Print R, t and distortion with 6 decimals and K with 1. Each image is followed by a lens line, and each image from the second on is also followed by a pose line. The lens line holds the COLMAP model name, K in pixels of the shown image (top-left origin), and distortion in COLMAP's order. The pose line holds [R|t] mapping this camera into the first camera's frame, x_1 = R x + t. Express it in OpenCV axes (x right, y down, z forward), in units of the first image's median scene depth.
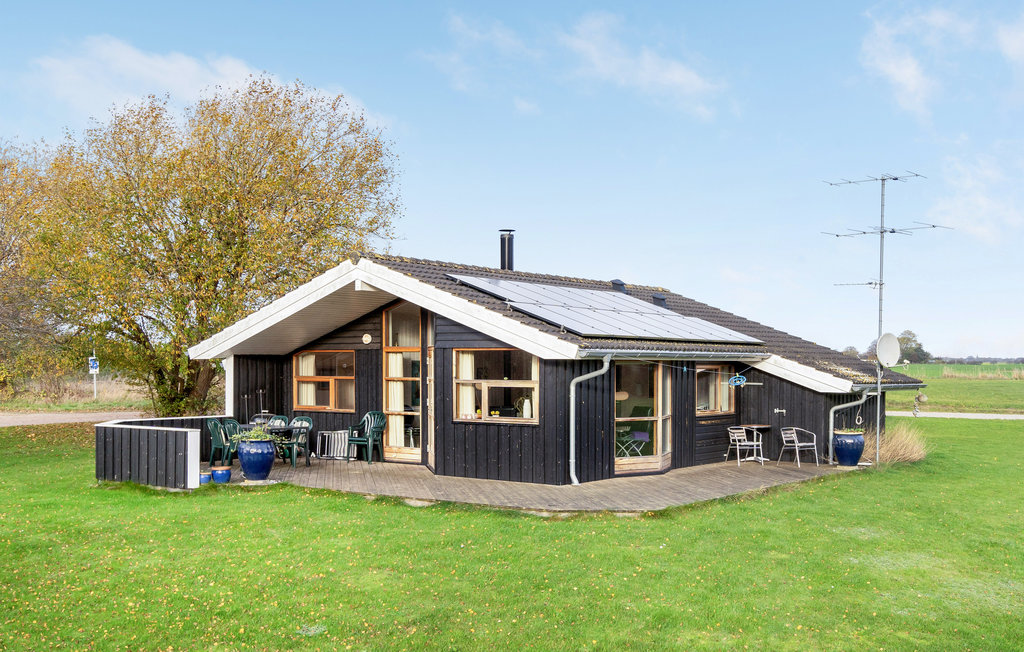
lens RADIAL K [[1117.6, 0, 512.0], [0, 1117.6, 326.0], [0, 0, 1]] dist [0.003898, 0.001185]
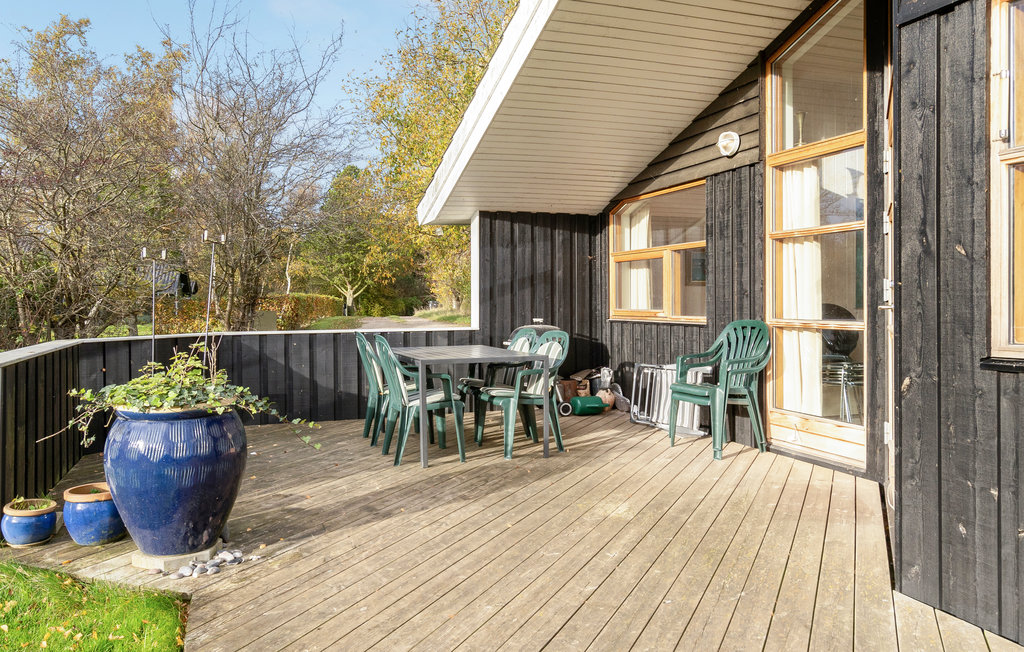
lens RADIAL K [[772.5, 0, 512.0], [0, 772.5, 326.0], [0, 0, 1]] dist [-0.004707, -0.001787]
pose [[0.839062, 0.005981, -0.544003, -0.042971], [0.031792, 0.997692, 0.060006, 0.059133], [0.543106, -0.067643, 0.836935, 0.722341]]
